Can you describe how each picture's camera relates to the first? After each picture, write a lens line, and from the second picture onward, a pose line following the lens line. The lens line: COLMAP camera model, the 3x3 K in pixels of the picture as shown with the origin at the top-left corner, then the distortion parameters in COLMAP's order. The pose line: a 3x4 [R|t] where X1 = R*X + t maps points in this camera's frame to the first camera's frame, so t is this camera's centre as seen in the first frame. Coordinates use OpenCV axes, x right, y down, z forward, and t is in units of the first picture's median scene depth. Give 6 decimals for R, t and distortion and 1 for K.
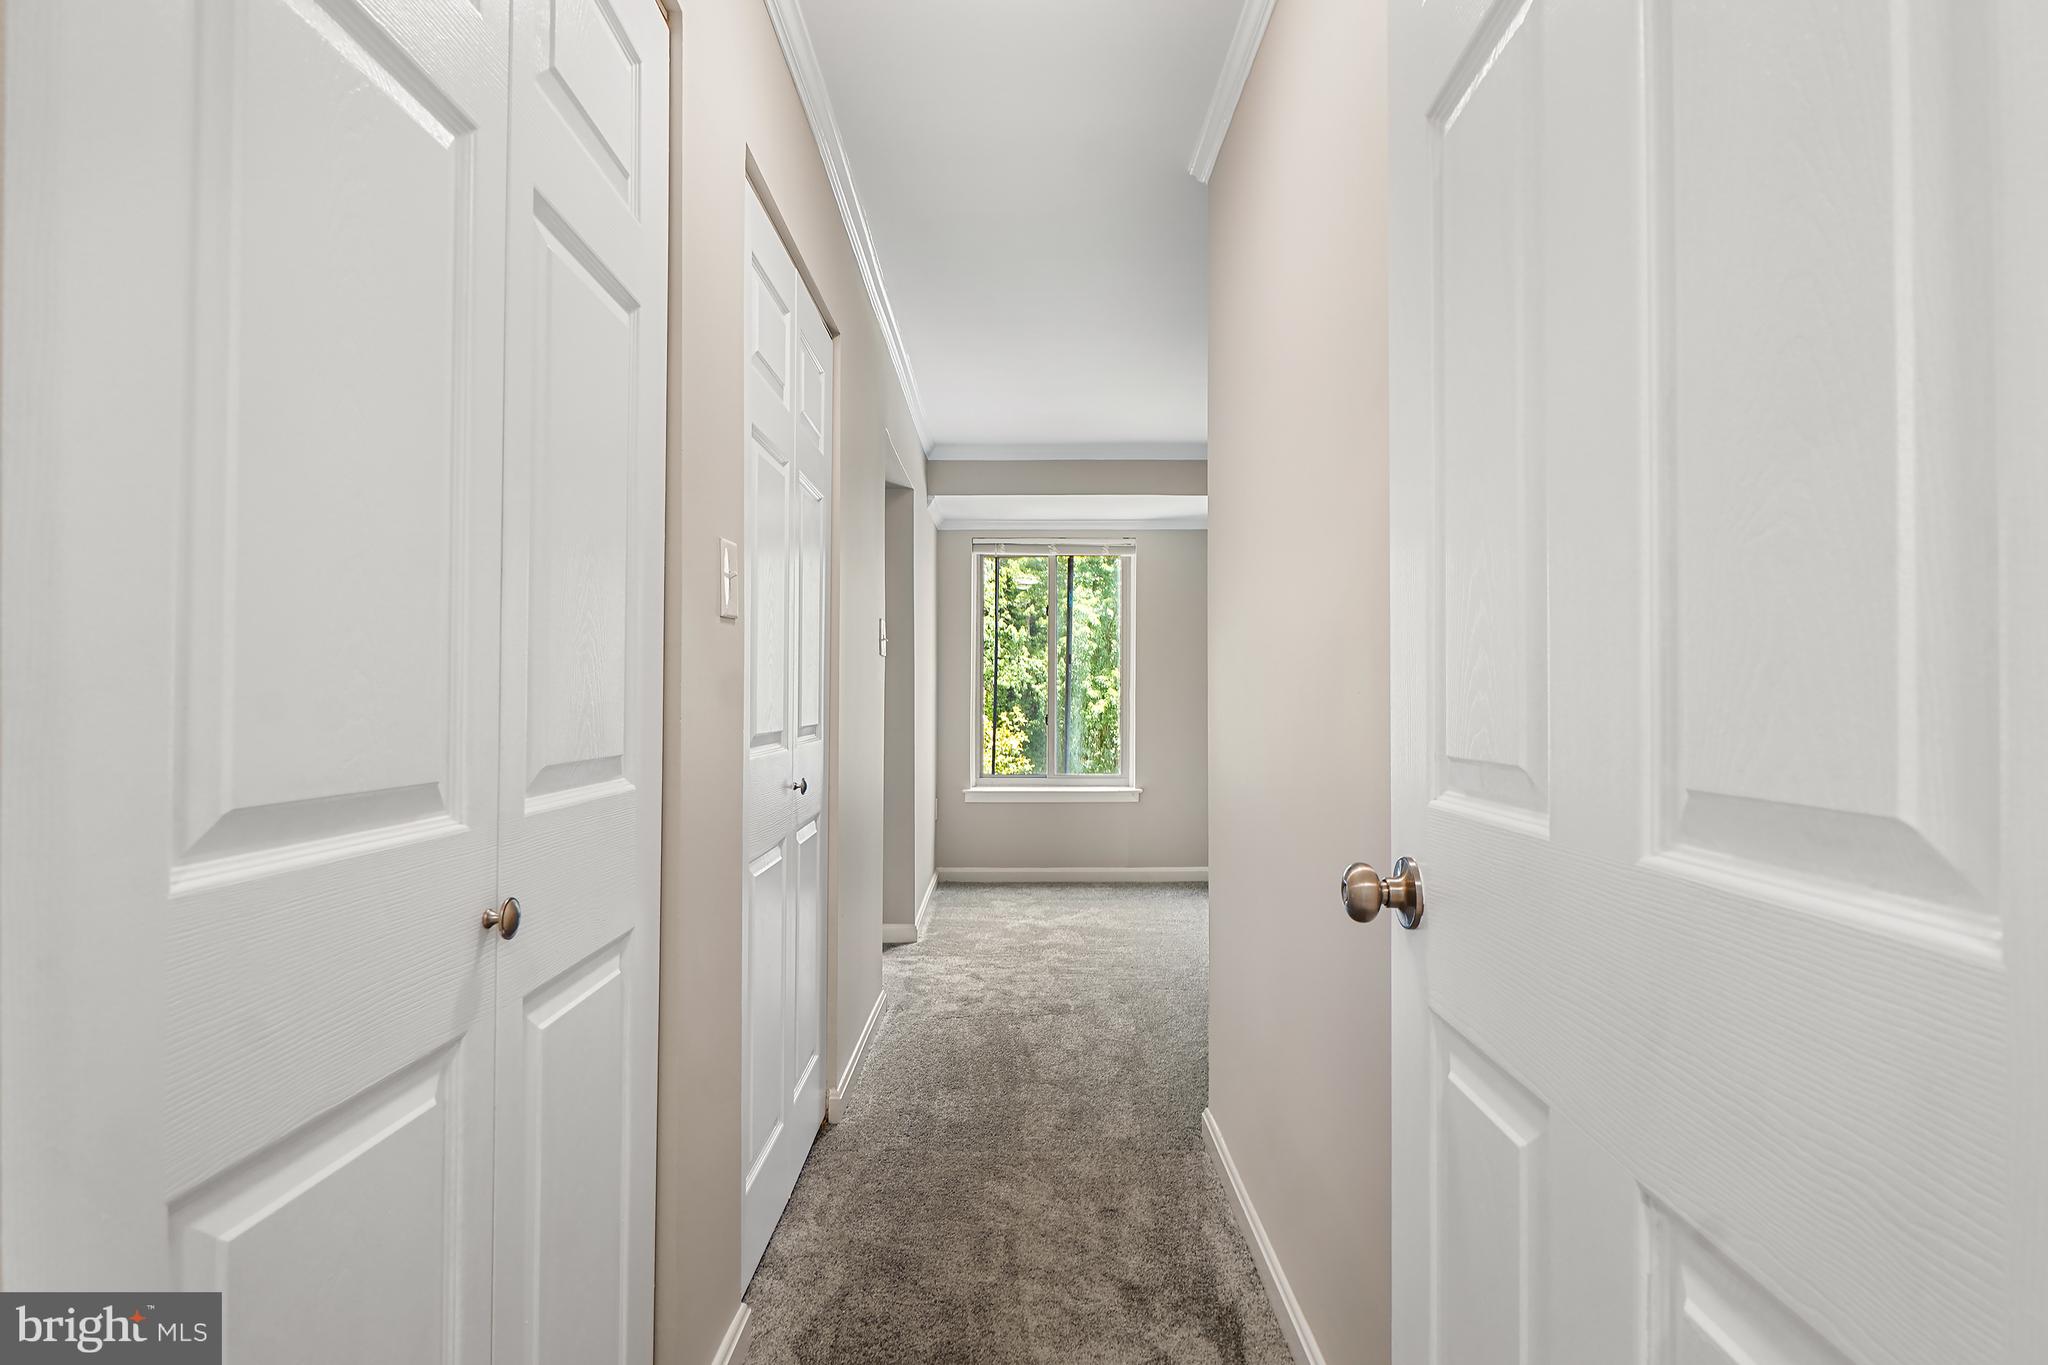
lens RADIAL K [[994.7, 0, 1014.9], [0, 994.7, 688.5], [0, 0, 1]] dist [-0.037007, 0.008683]
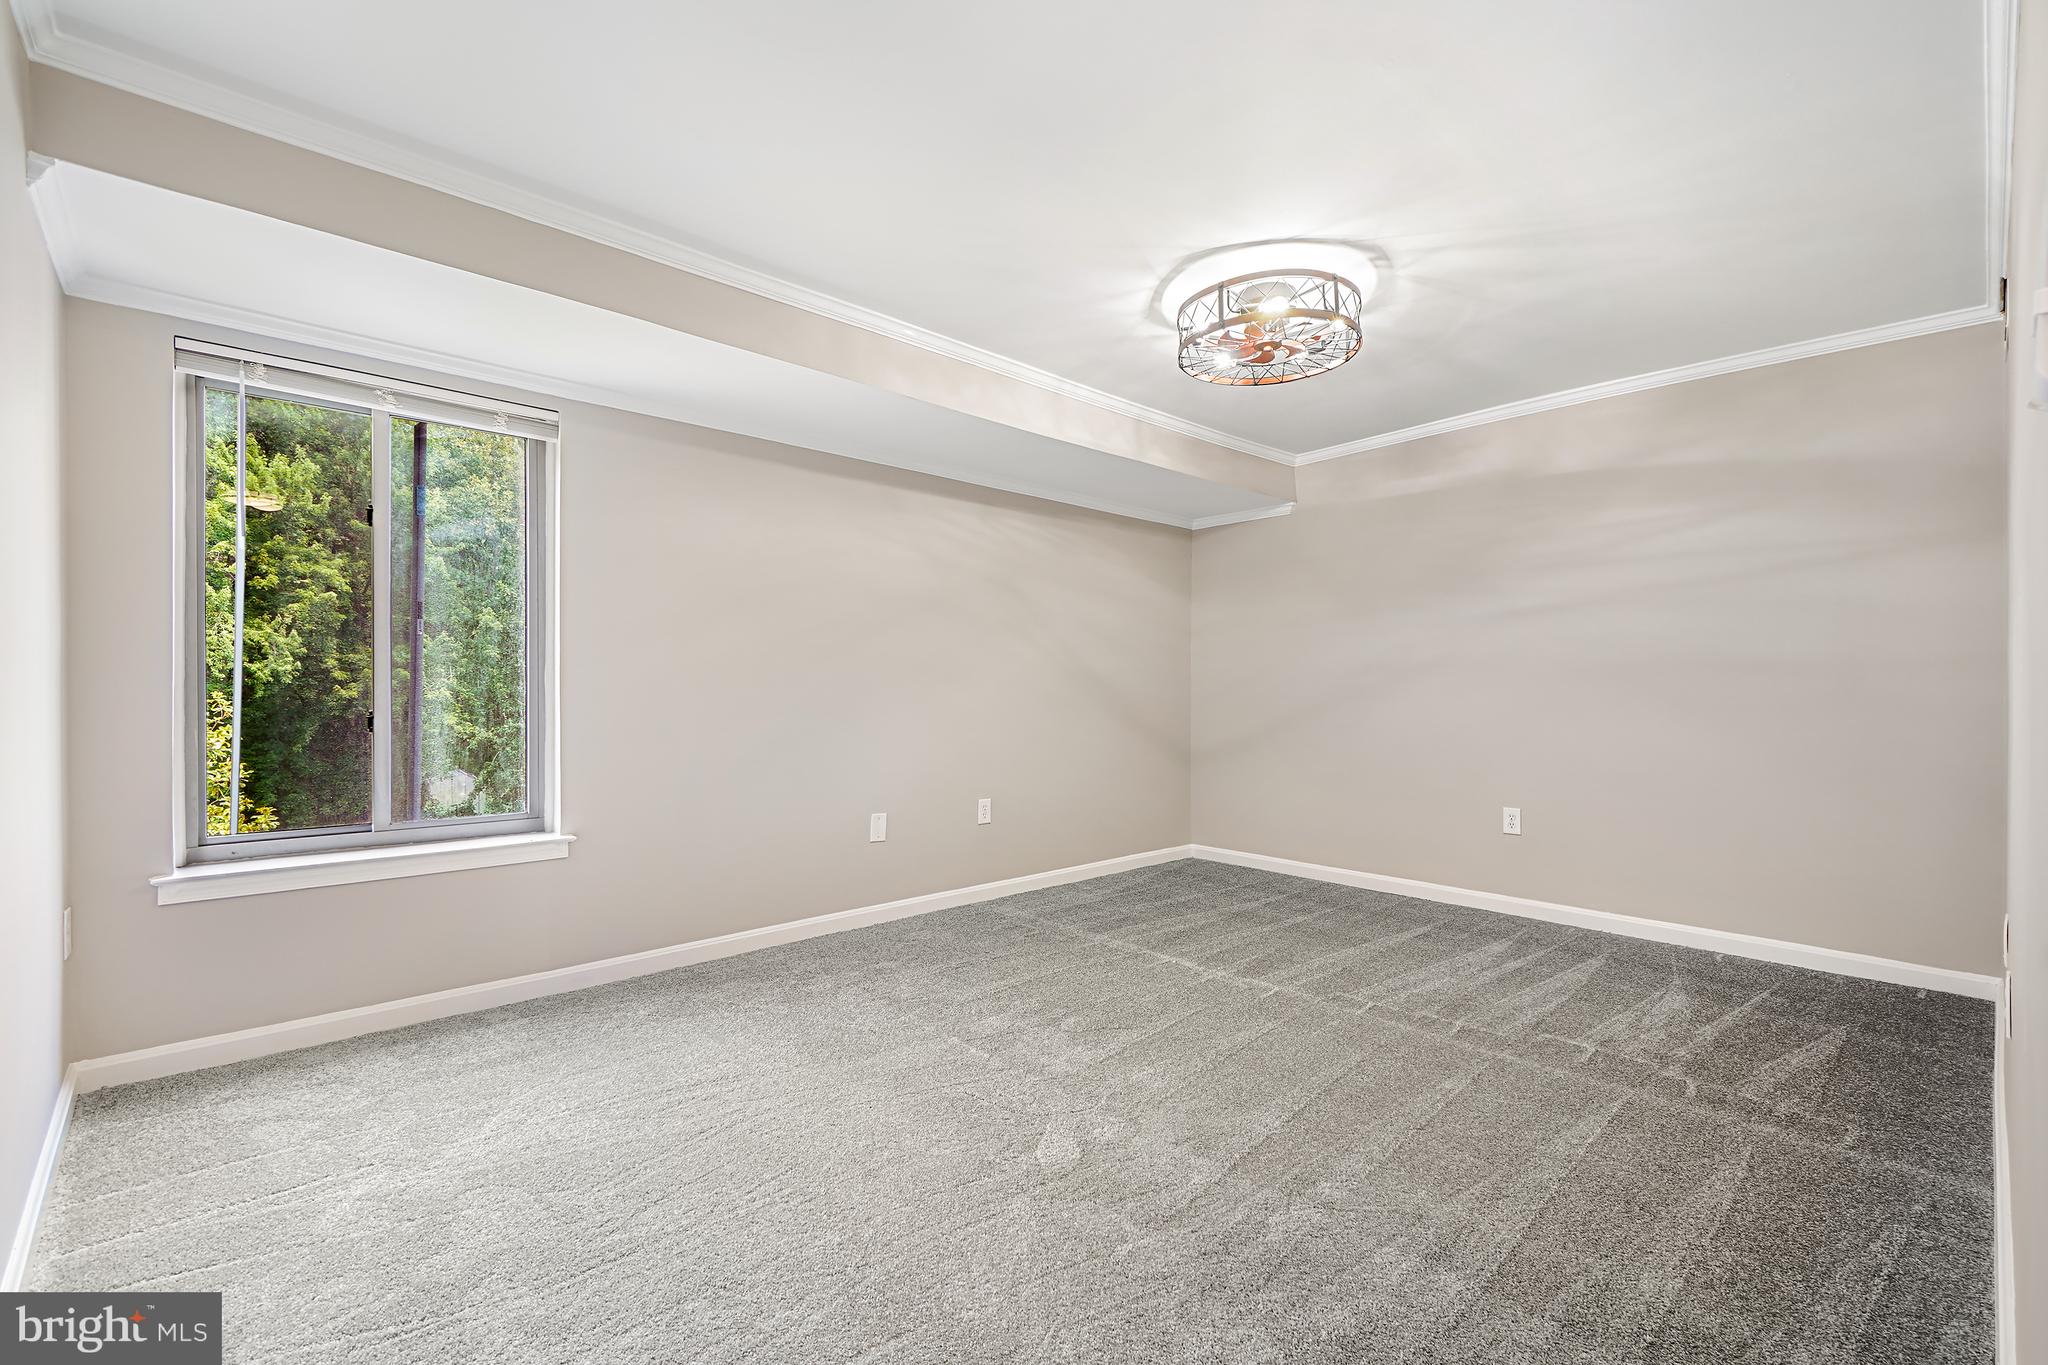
lens RADIAL K [[902.9, 0, 1061.2], [0, 902.9, 674.1], [0, 0, 1]] dist [-0.011168, 0.000375]
pose [[0.720475, -0.008455, 0.693430, -0.032733], [0.004231, 0.999961, 0.007797, 0.003069], [-0.693468, -0.002683, 0.720482, 0.392106]]
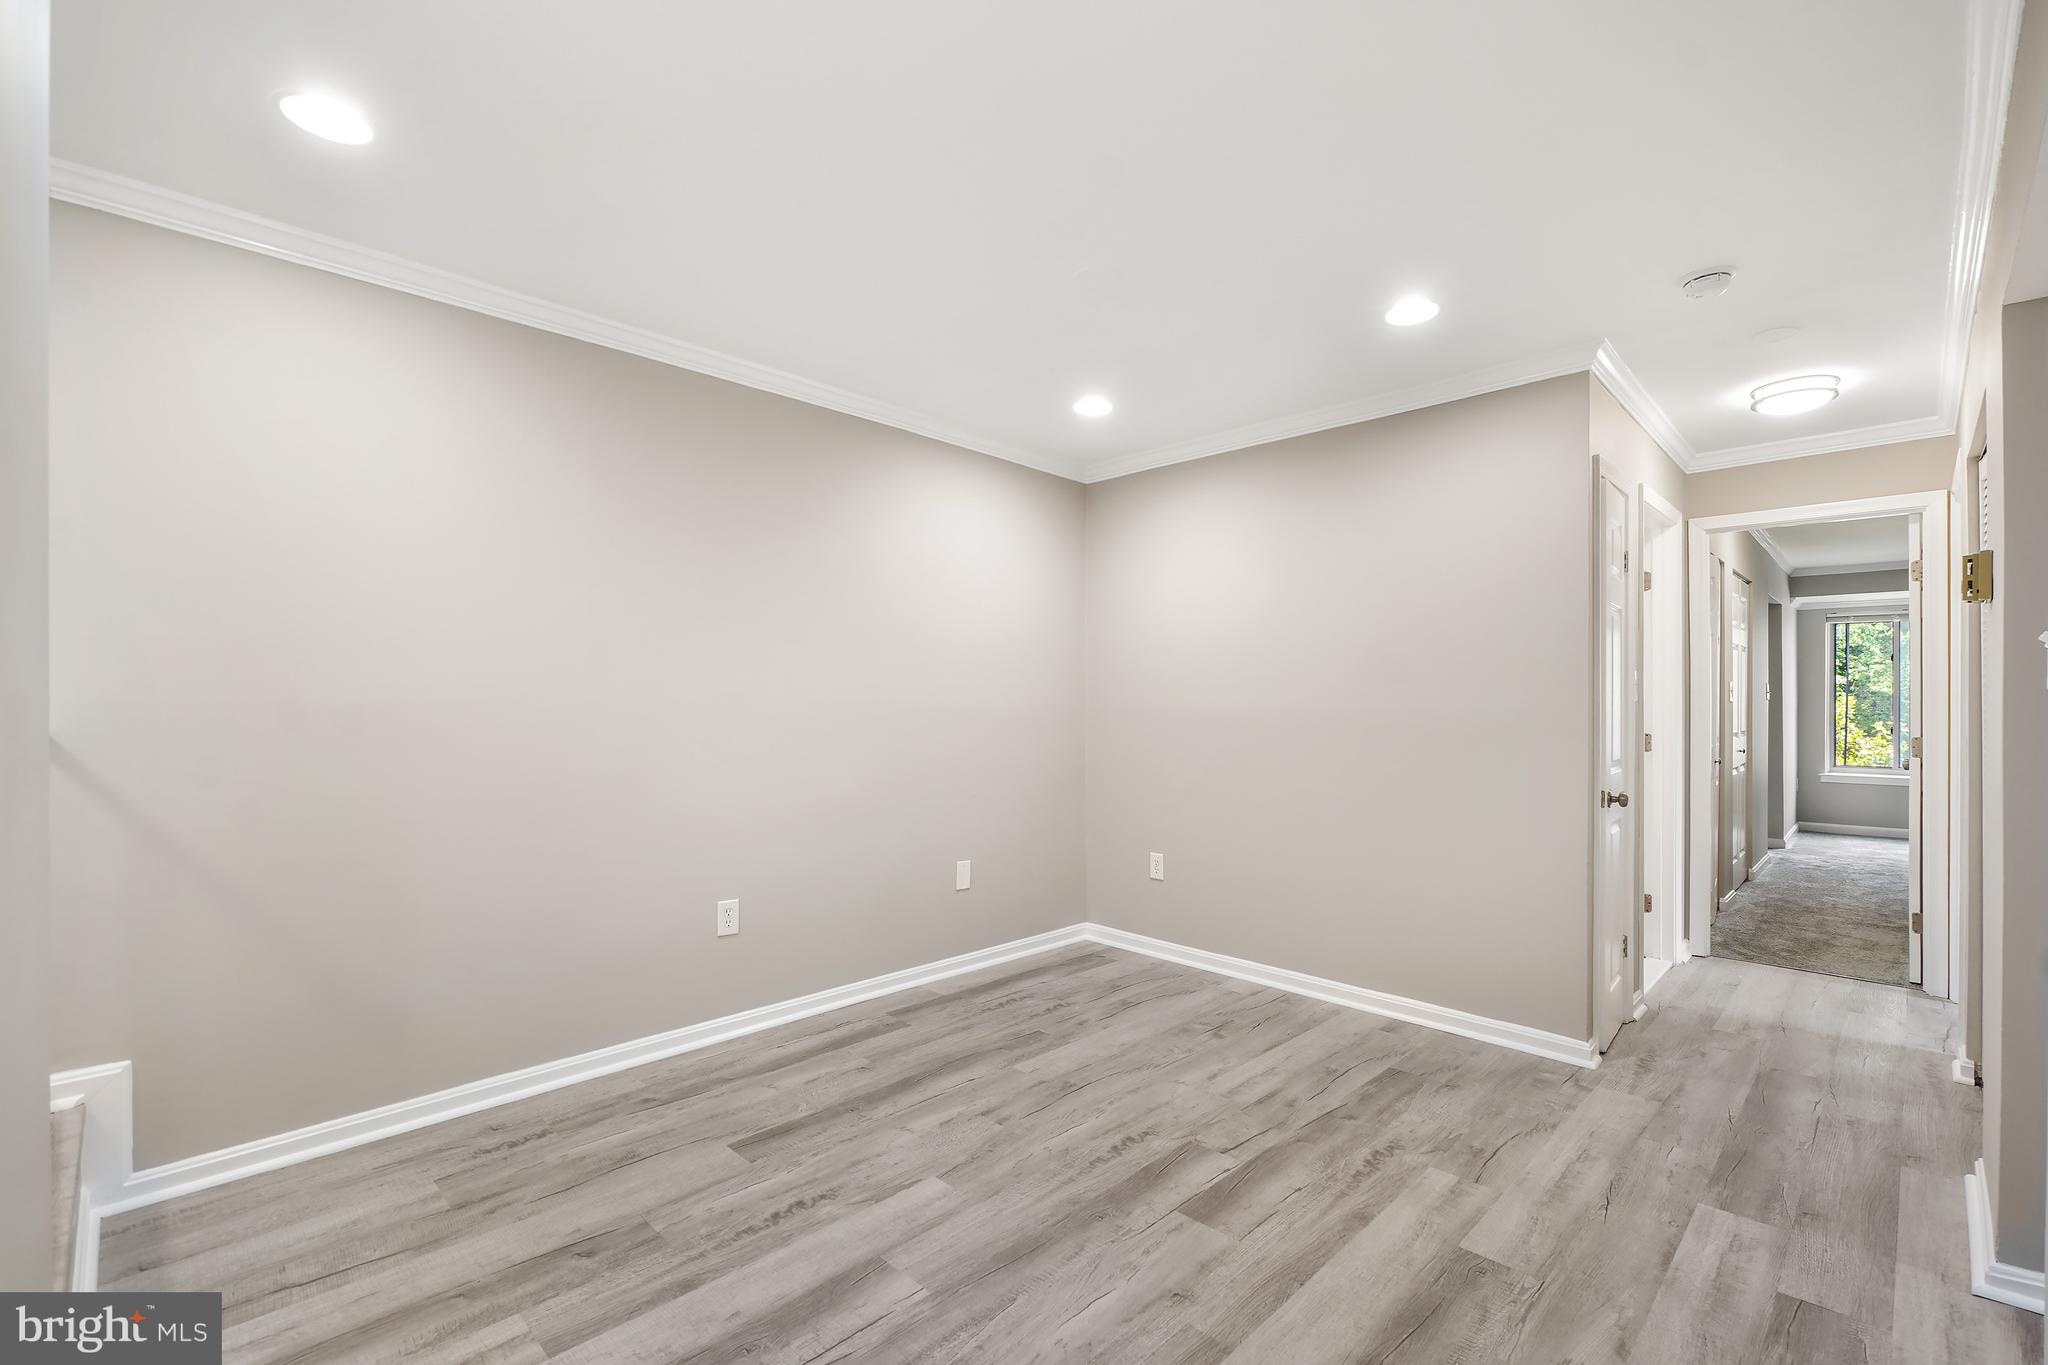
lens RADIAL K [[902.9, 0, 1039.8], [0, 902.9, 699.3], [0, 0, 1]] dist [-0.011168, 0.000375]
pose [[0.710273, -0.000935, -0.703925, 0.071307], [0.010455, 0.999903, 0.009222, -0.040859], [0.703848, -0.013910, 0.710214, -0.902105]]
